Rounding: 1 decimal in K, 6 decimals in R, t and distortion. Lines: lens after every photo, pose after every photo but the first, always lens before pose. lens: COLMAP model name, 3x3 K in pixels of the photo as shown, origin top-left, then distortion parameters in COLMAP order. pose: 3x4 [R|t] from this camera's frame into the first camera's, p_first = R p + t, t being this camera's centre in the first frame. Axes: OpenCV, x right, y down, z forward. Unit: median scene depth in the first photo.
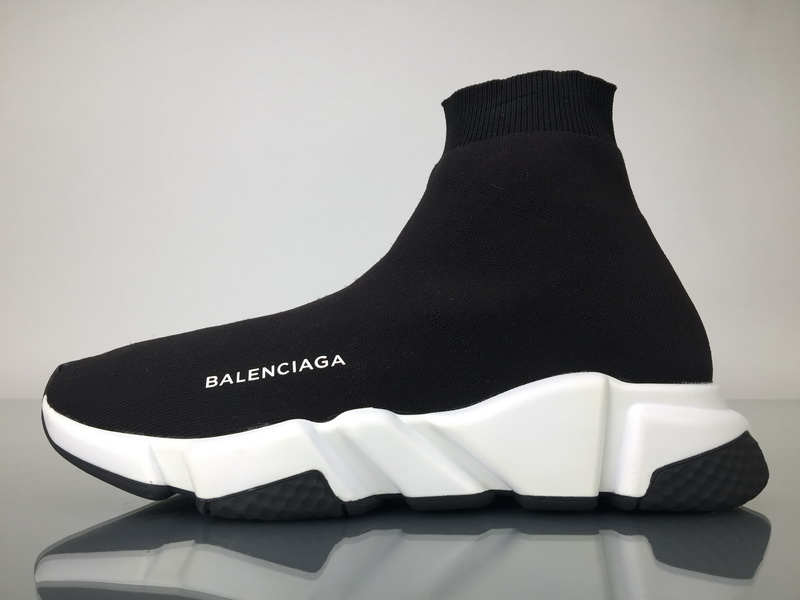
lens RADIAL K [[692.1, 0, 392.8], [0, 692.1, 284.6], [0, 0, 1]] dist [0.078355, -0.133513]
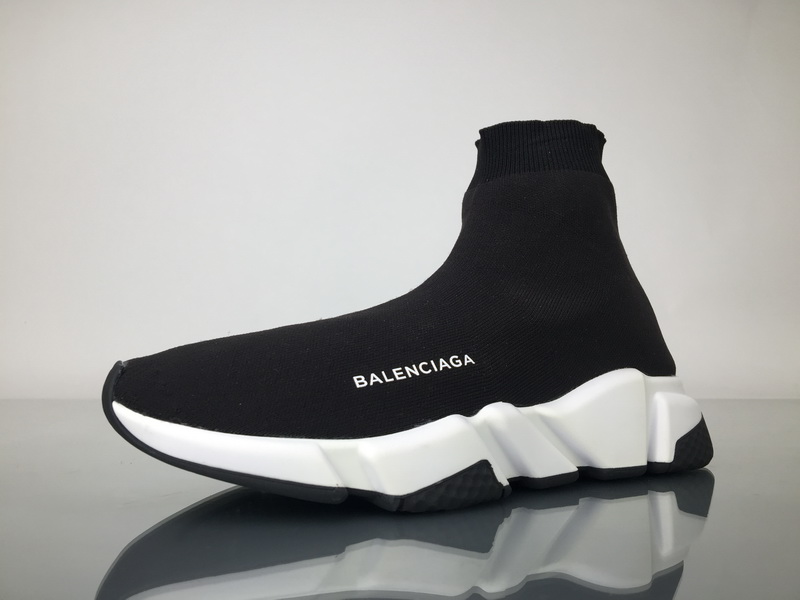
lens RADIAL K [[692.1, 0, 398.8], [0, 692.1, 294.3], [0, 0, 1]] dist [0.078355, -0.133513]
pose [[0.863574, 0.043418, 0.502349, -0.748914], [-0.045642, 0.998927, -0.007876, 0.021095], [-0.502152, -0.016127, 0.864629, 0.122171]]
